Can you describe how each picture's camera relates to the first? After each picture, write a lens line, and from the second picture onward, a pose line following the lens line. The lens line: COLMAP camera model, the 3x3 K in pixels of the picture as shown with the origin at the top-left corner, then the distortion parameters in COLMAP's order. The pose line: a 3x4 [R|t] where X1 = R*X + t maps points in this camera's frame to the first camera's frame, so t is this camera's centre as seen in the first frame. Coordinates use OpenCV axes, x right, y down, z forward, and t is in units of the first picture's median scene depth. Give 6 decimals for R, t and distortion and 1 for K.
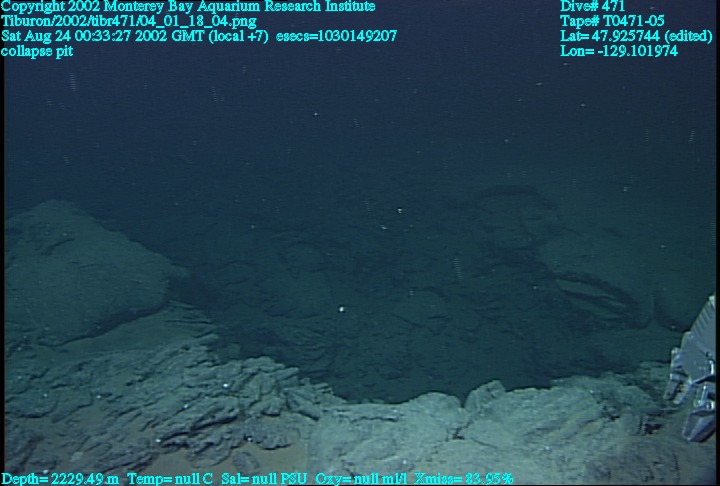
lens RADIAL K [[489.8, 0, 356.3], [0, 489.8, 247.0], [0, 0, 1]] dist [-0.002508, 0.039946]
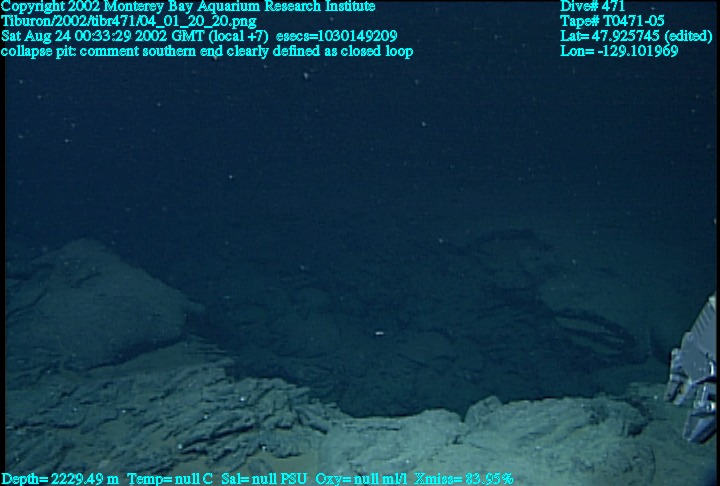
lens RADIAL K [[489.8, 0, 357.5], [0, 489.8, 244.5], [0, 0, 1]] dist [-0.002508, 0.039946]
pose [[0.999915, 0.001573, -0.012972, 0.000731], [-0.003053, 0.993372, -0.114905, 0.065059], [0.012705, 0.114934, 0.993292, -0.105935]]
